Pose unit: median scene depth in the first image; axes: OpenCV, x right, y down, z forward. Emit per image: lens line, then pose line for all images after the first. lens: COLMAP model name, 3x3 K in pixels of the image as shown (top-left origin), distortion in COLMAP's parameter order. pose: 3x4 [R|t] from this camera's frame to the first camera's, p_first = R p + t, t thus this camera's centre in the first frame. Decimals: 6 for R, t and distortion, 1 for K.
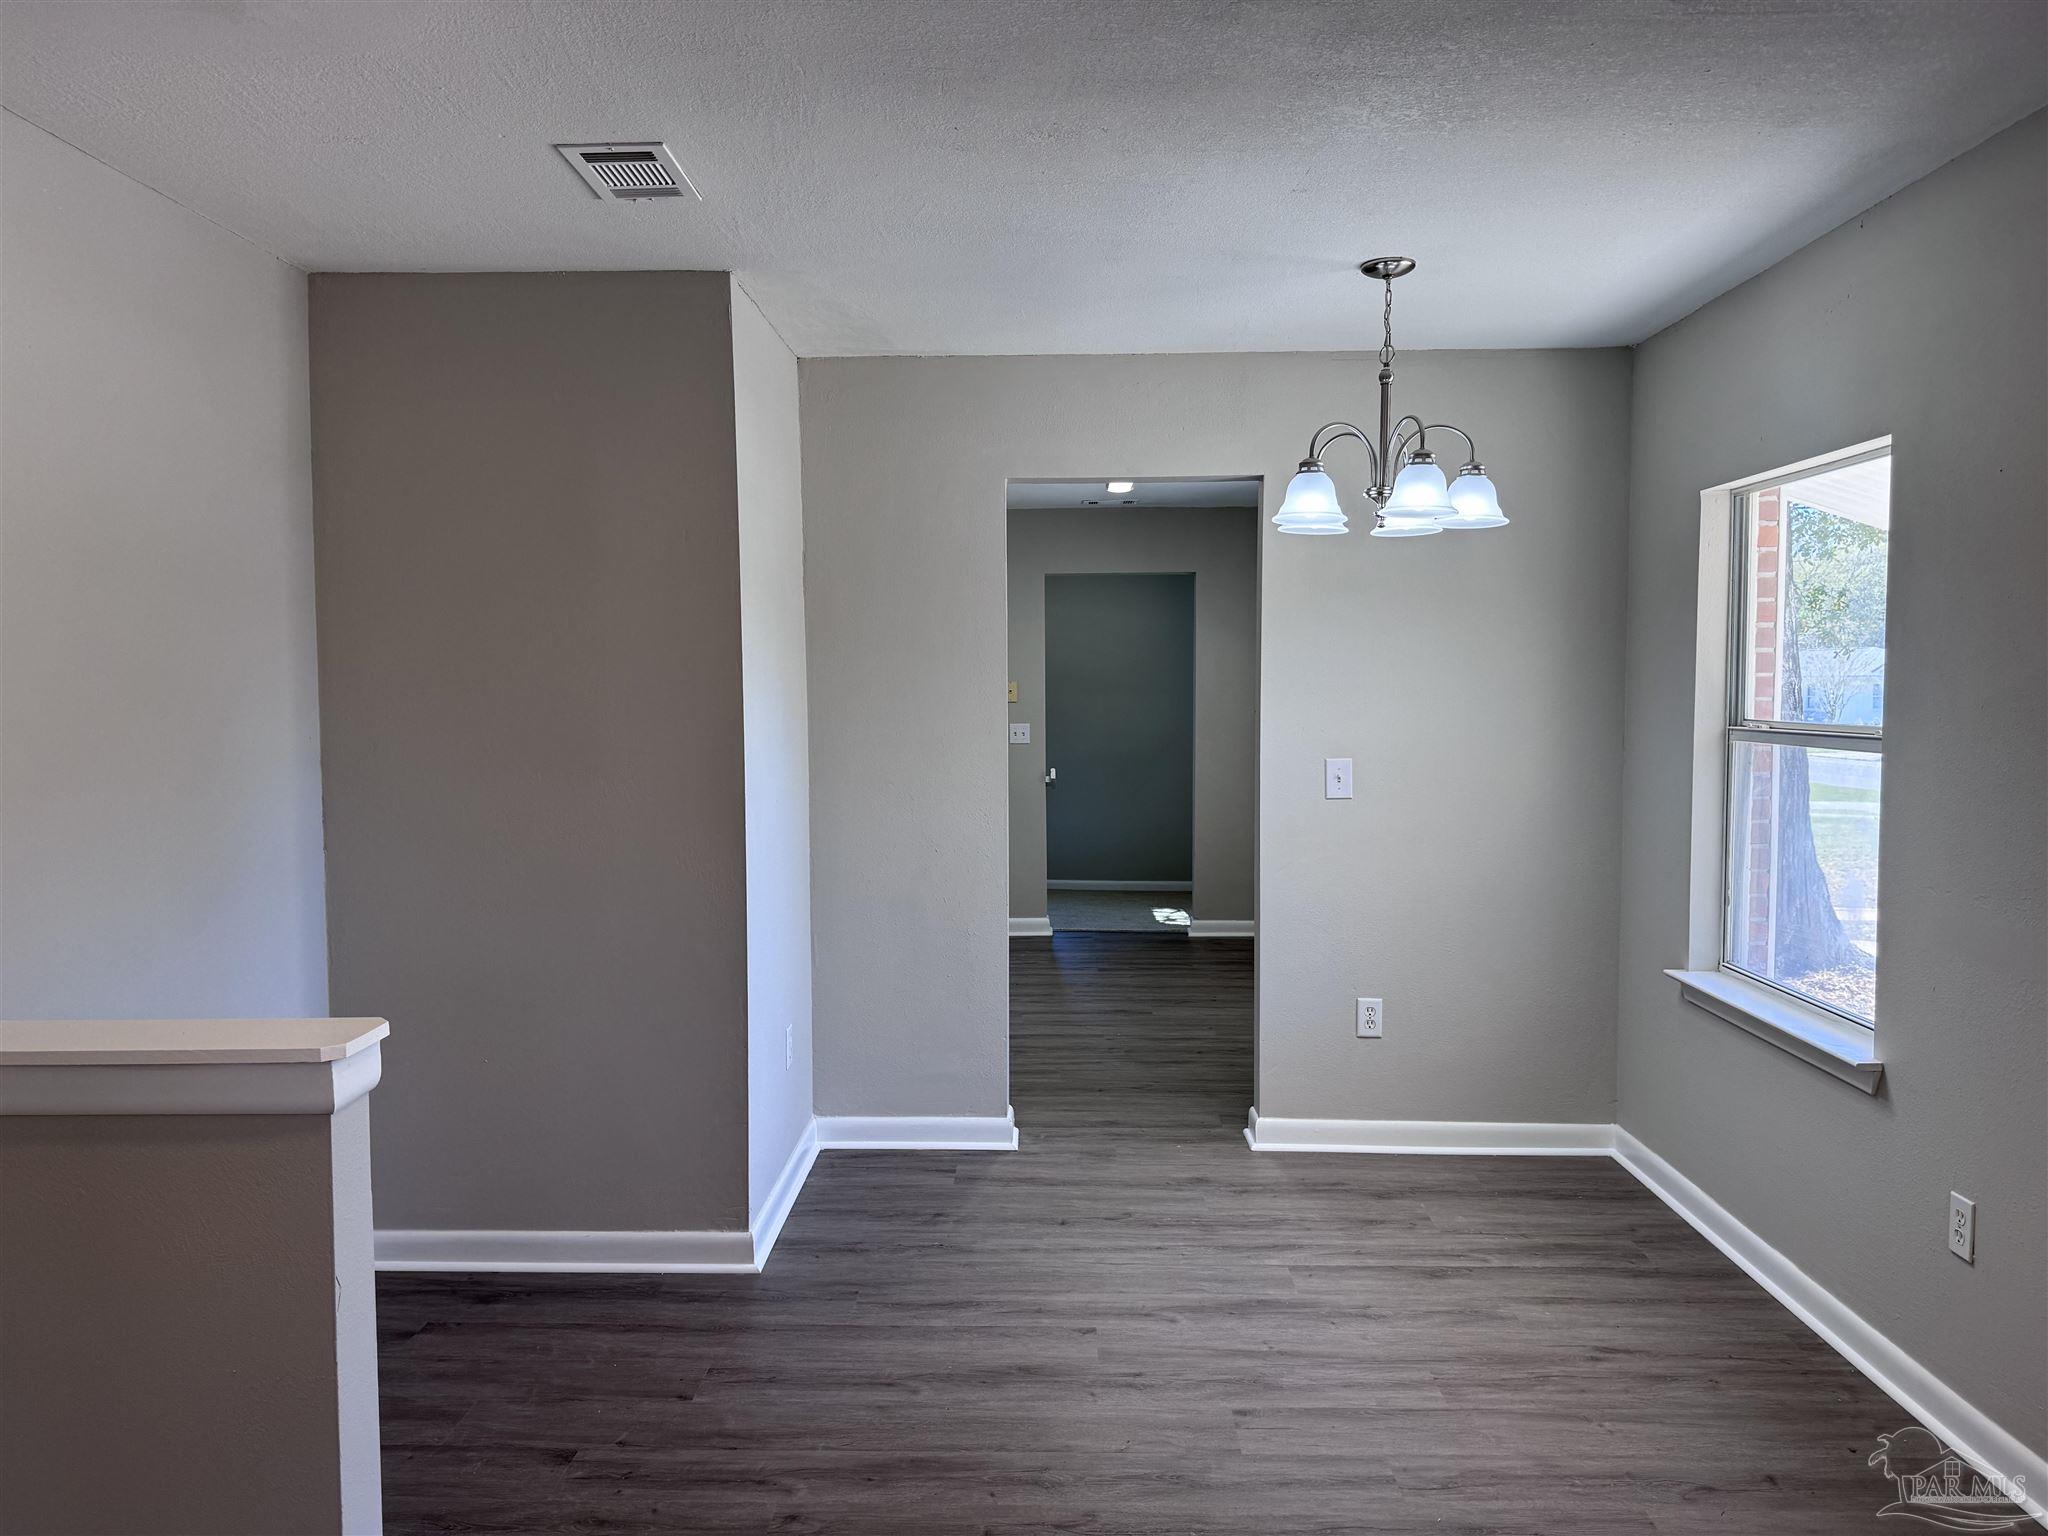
lens RADIAL K [[1439.6, 0, 1039.3], [0, 1439.6, 757.9], [0, 0, 1]] dist [0.039913, -0.040119]
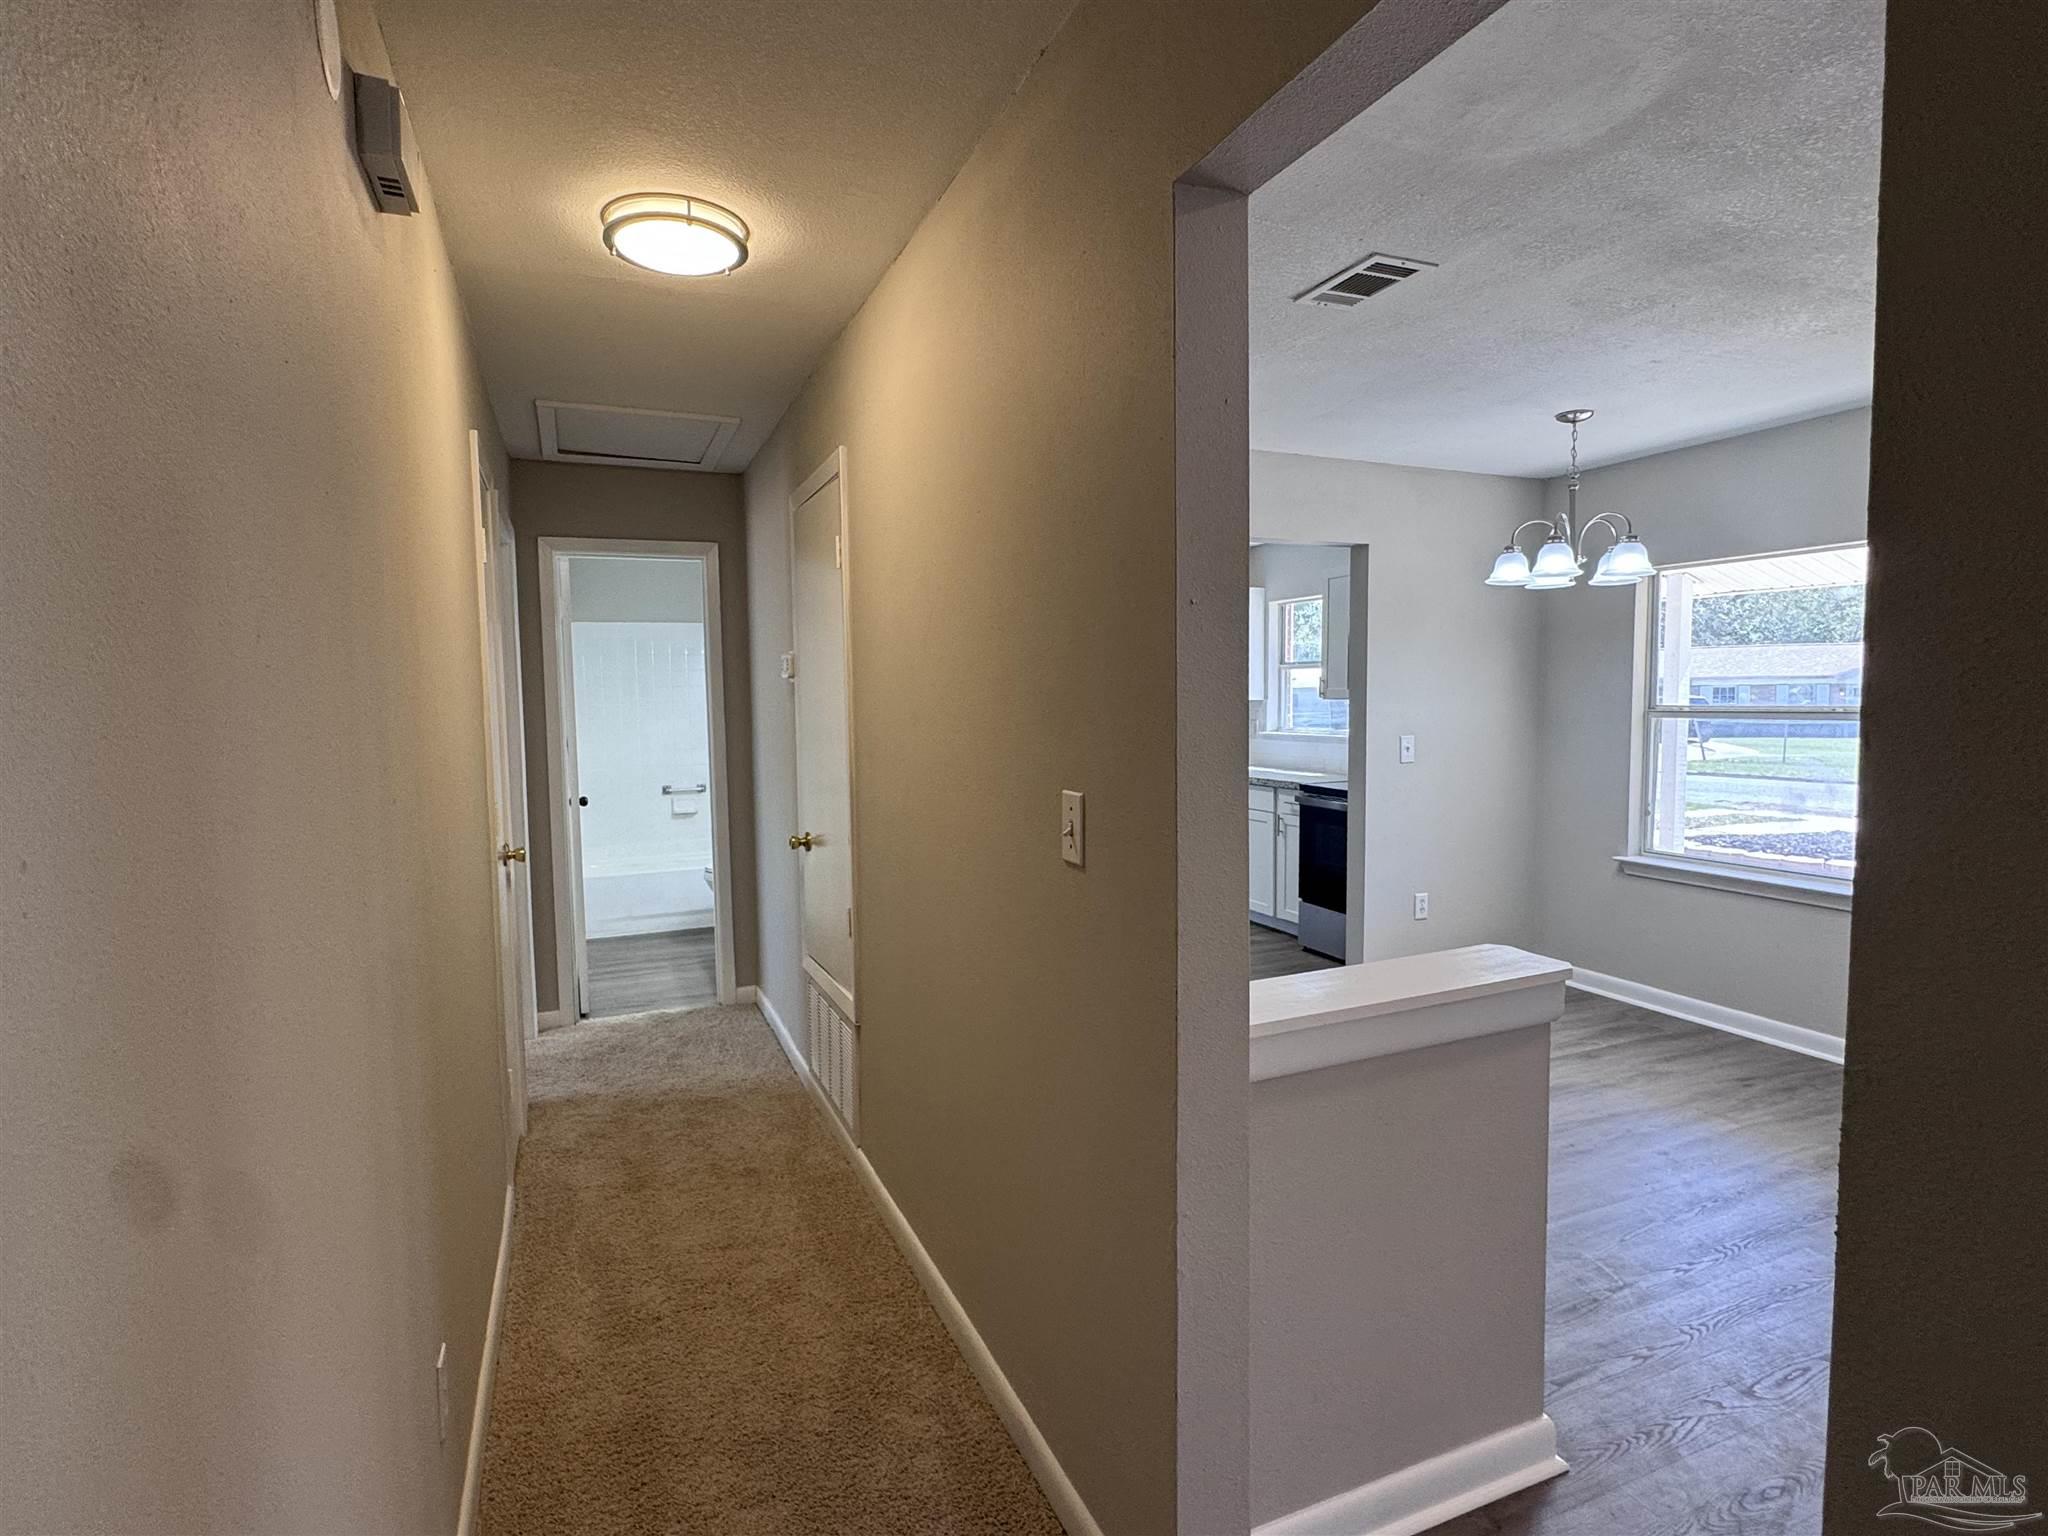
lens RADIAL K [[1045.2, 0, 1027.4], [0, 1045.2, 762.0], [0, 0, 1]] dist [0.003704, 0.001170]
pose [[0.913196, -0.039745, 0.405578, -0.734871], [0.034611, 0.999201, 0.019989, -0.010133], [-0.406048, -0.004217, 0.913842, 0.201806]]
